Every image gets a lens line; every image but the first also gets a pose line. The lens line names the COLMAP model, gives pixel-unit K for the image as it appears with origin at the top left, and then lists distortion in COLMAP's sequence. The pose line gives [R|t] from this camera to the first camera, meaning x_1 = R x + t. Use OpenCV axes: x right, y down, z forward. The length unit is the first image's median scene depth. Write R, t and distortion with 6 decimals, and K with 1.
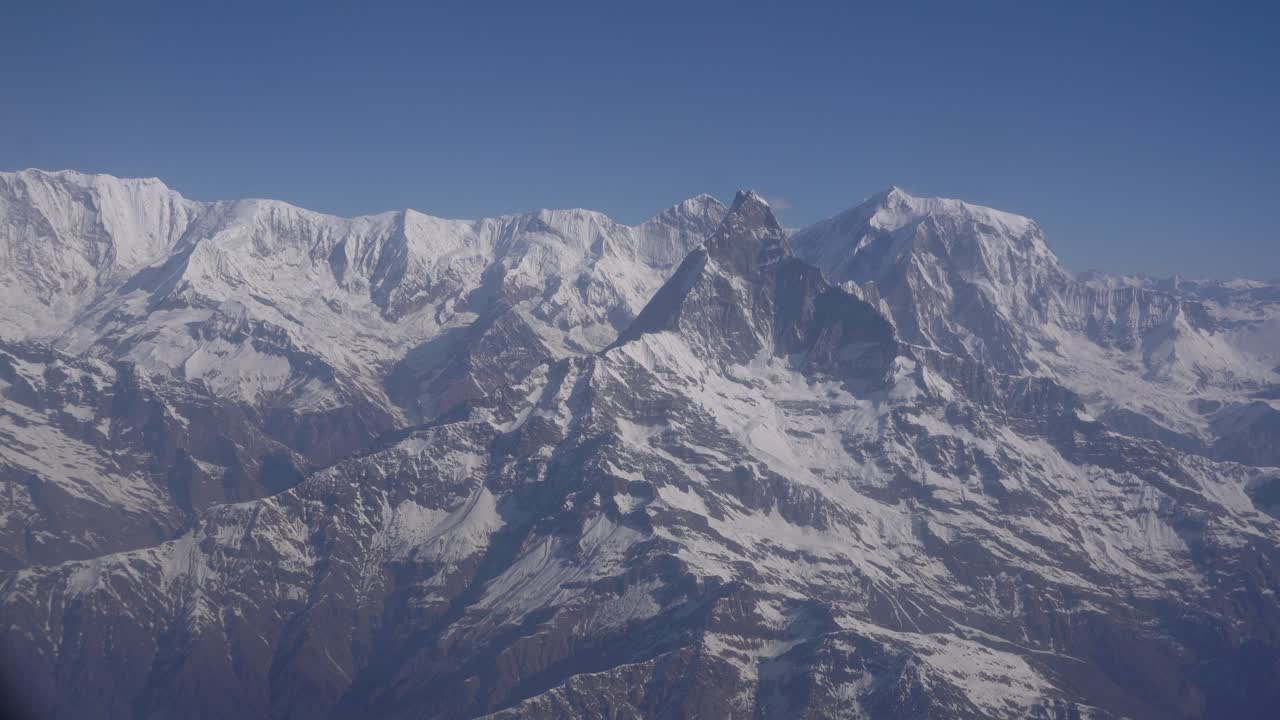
lens RADIAL K [[980.4, 0, 640.6], [0, 980.4, 212.6], [0, 0, 1]] dist [0.022732, -0.053373]
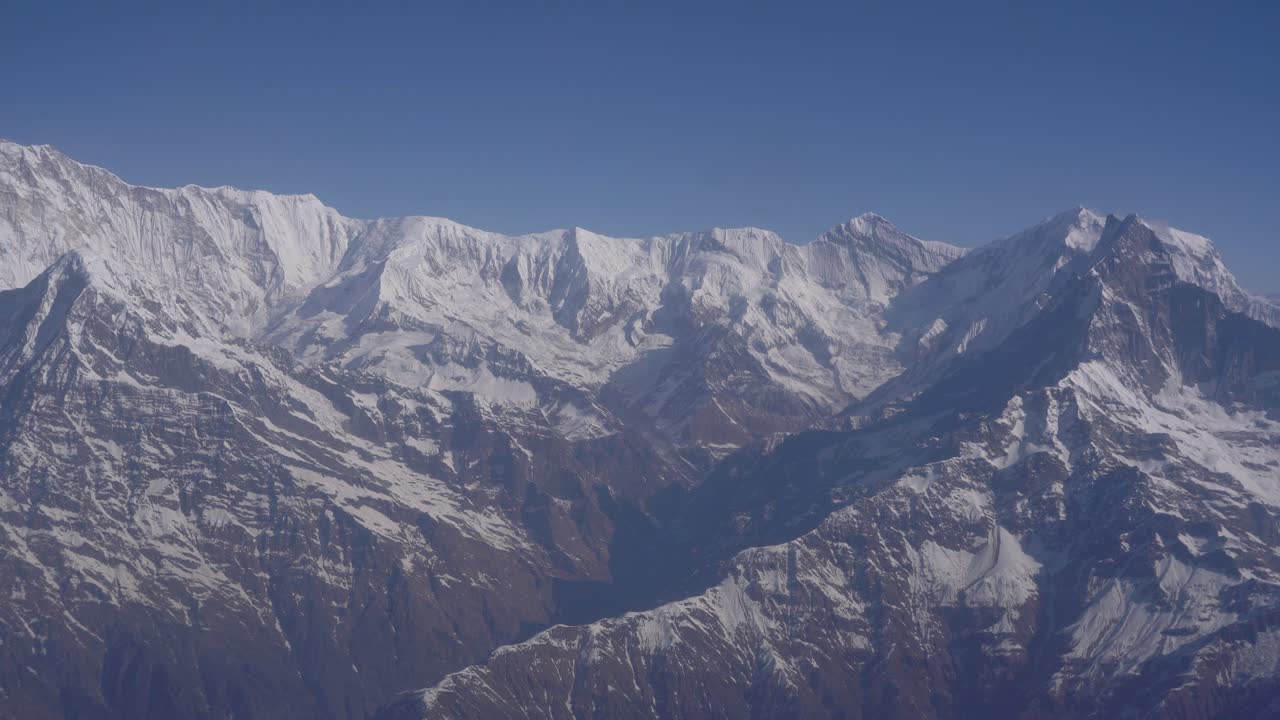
lens RADIAL K [[986.7, 0, 640.4], [0, 986.7, 231.6], [0, 0, 1]] dist [0.008598, -0.001054]
pose [[0.999307, 0.001641, 0.037197, -0.399945], [-0.001847, 0.999983, 0.005488, -0.009183], [-0.037187, -0.005553, 0.999293, 0.037604]]
